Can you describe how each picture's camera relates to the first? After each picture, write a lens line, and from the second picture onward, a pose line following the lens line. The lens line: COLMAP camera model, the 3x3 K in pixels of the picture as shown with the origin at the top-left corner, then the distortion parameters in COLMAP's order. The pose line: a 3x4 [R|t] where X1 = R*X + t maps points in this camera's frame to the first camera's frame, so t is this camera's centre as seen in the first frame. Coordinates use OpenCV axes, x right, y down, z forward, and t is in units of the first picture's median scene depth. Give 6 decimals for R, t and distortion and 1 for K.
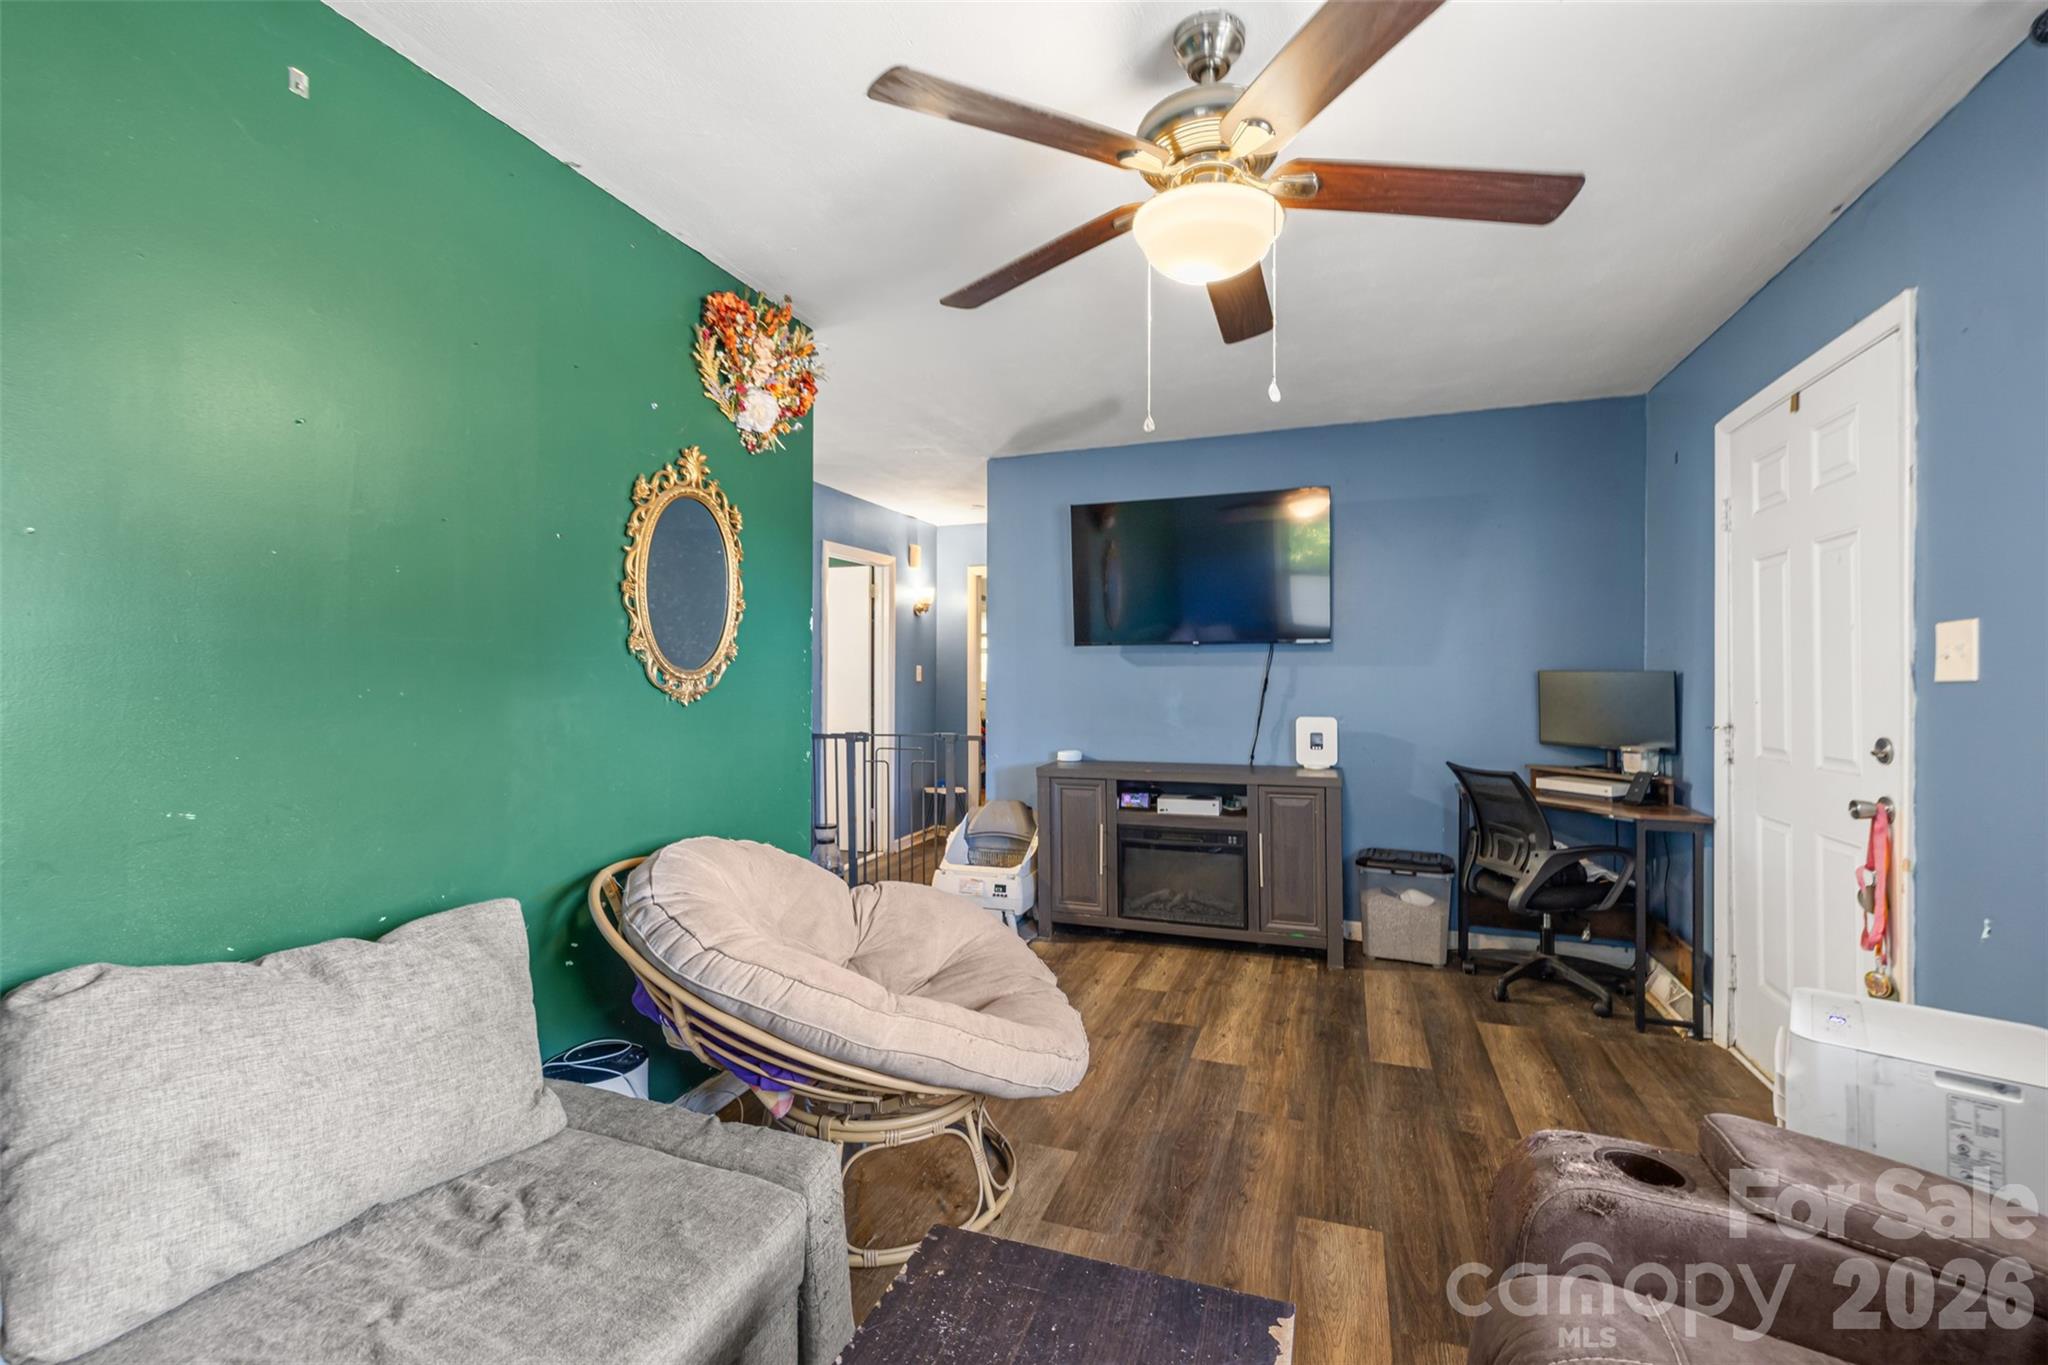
lens RADIAL K [[860.6, 0, 1026.7], [0, 860.6, 679.5], [0, 0, 1]] dist [0.000219, -0.000129]
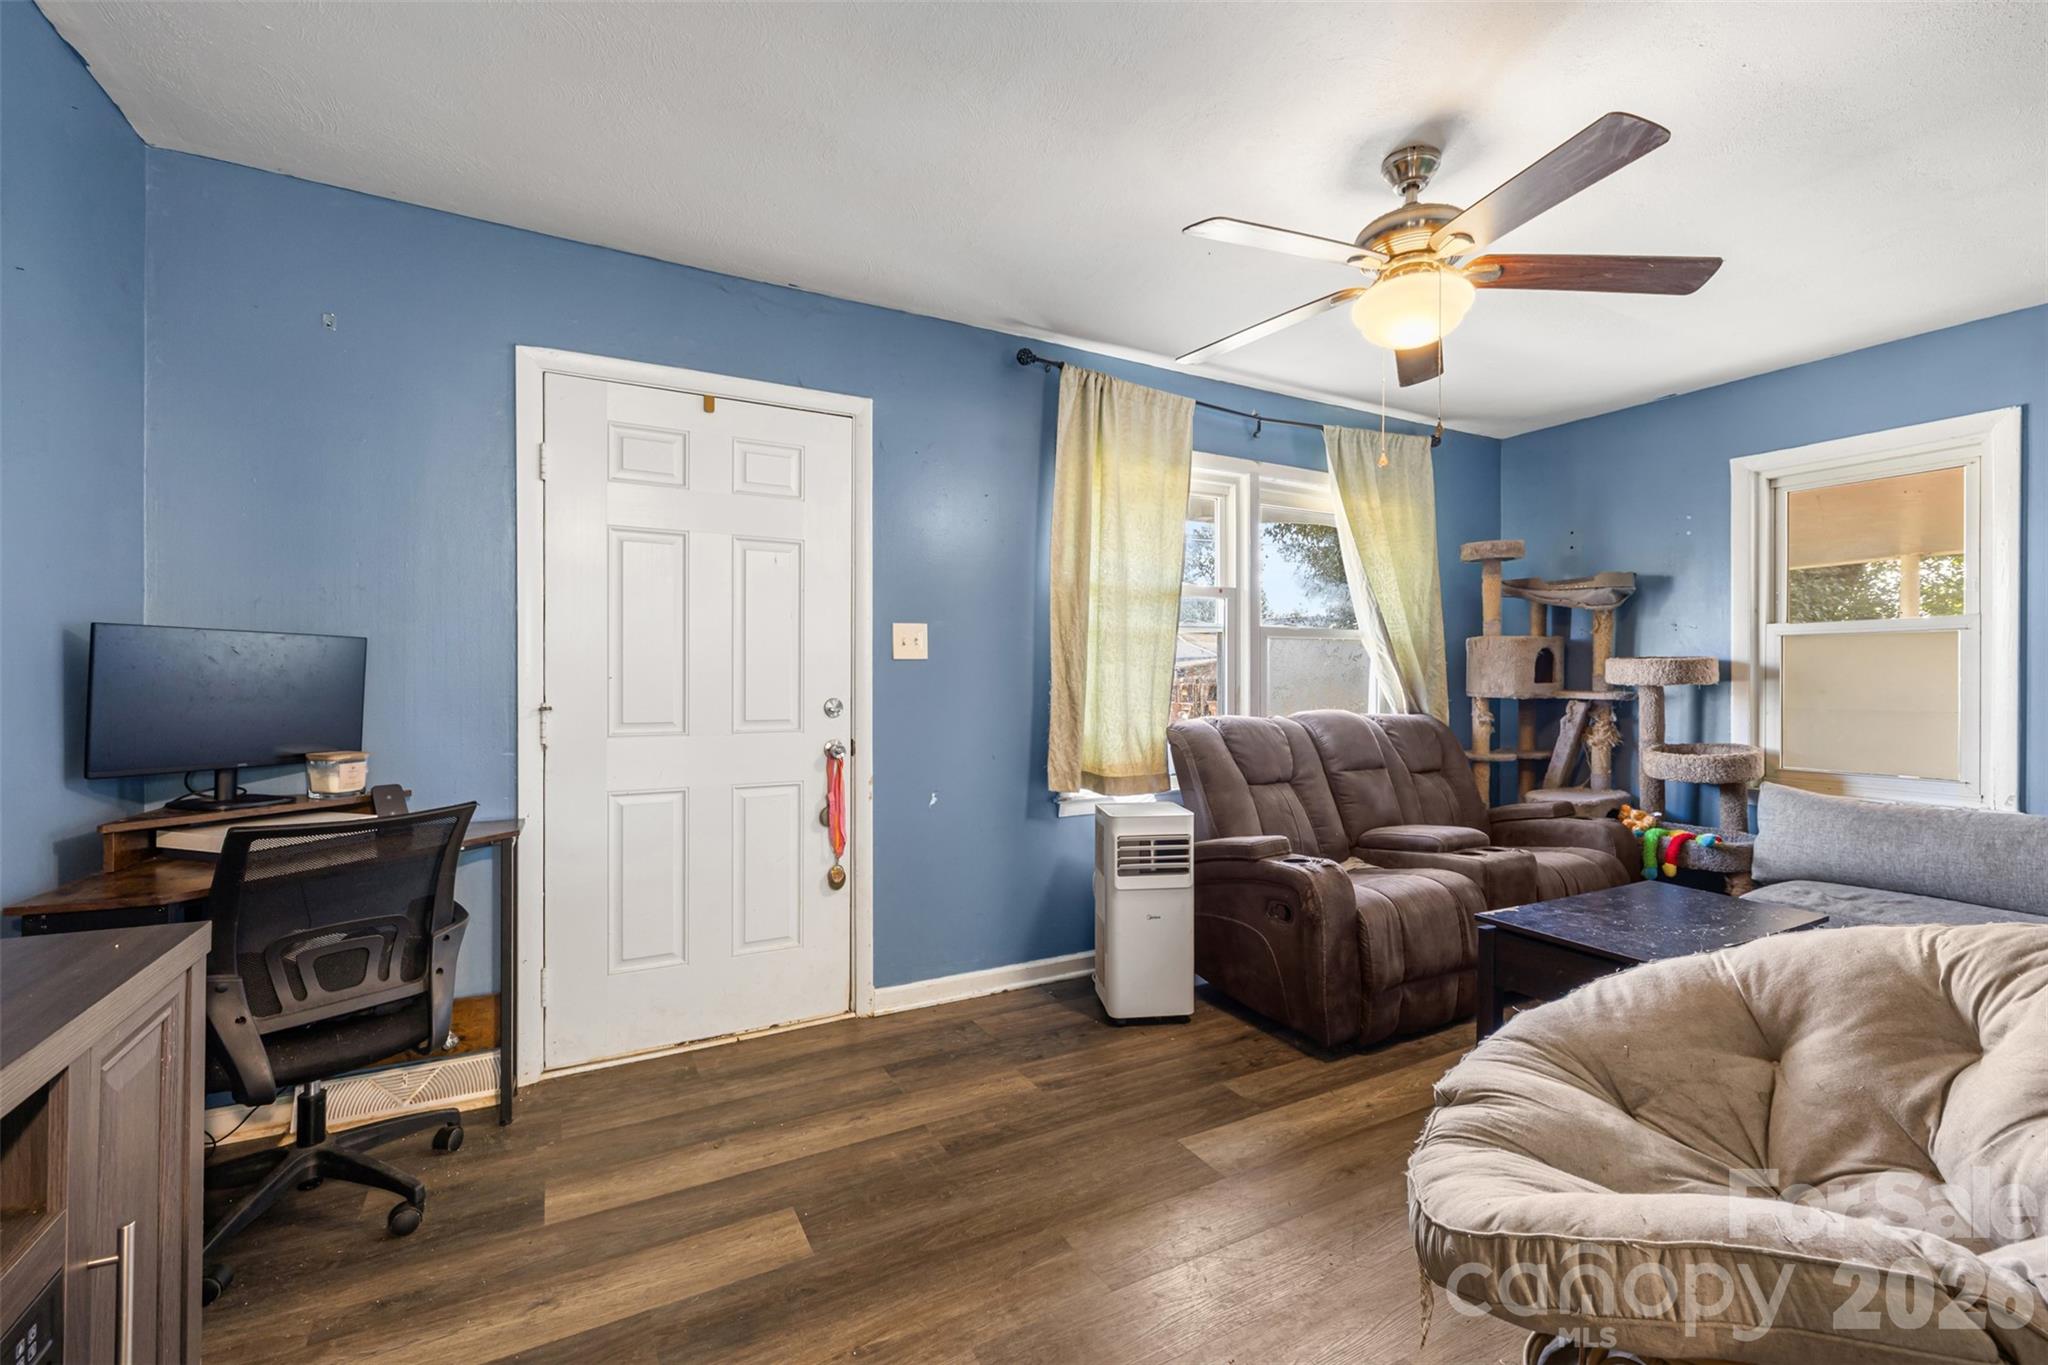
lens RADIAL K [[860.6, 0, 1024.0], [0, 860.6, 691.7], [0, 0, 1]] dist [0.000219, -0.000129]
pose [[-0.753905, -0.010126, 0.656905, -0.153164], [-0.000163, 0.999884, 0.015227, 0.032924], [-0.656983, 0.011372, -0.753820, 1.759257]]
